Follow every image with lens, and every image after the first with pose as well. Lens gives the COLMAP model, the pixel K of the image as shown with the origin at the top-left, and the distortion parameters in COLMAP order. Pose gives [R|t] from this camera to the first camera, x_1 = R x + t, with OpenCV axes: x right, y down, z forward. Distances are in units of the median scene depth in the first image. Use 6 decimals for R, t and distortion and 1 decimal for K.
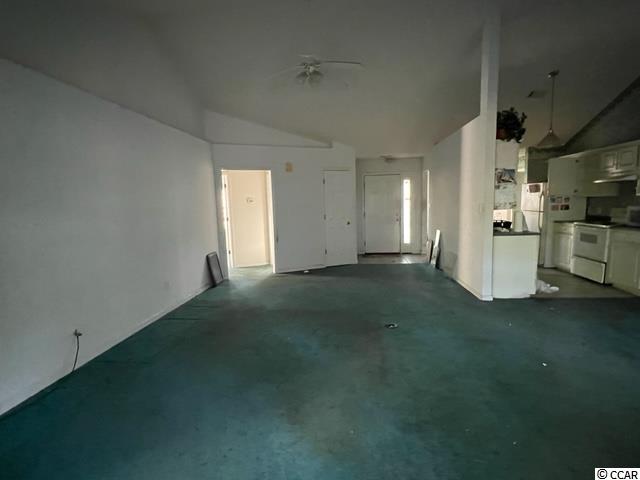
lens RADIAL K [[327.8, 0, 321.4], [0, 327.8, 239.7], [0, 0, 1]] dist [-0.003635, 0.000216]
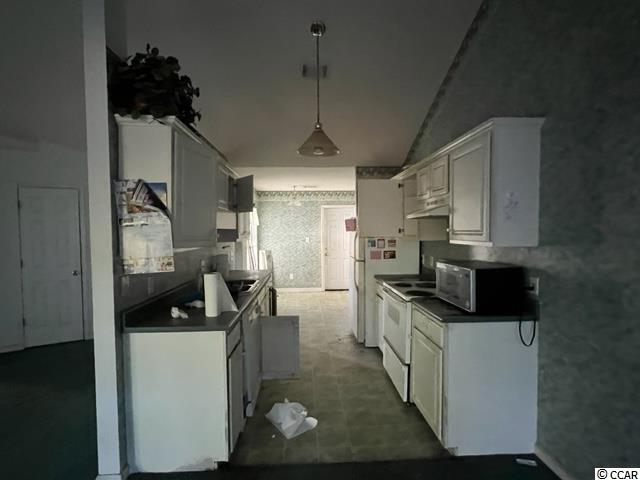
lens RADIAL K [[327.8, 0, 319.0], [0, 327.8, 242.4], [0, 0, 1]] dist [-0.003635, 0.000216]
pose [[0.988620, 0.017984, 0.149358, 0.514865], [-0.005462, 0.996465, -0.083826, -0.069076], [-0.150338, 0.082056, 0.985223, 0.378561]]
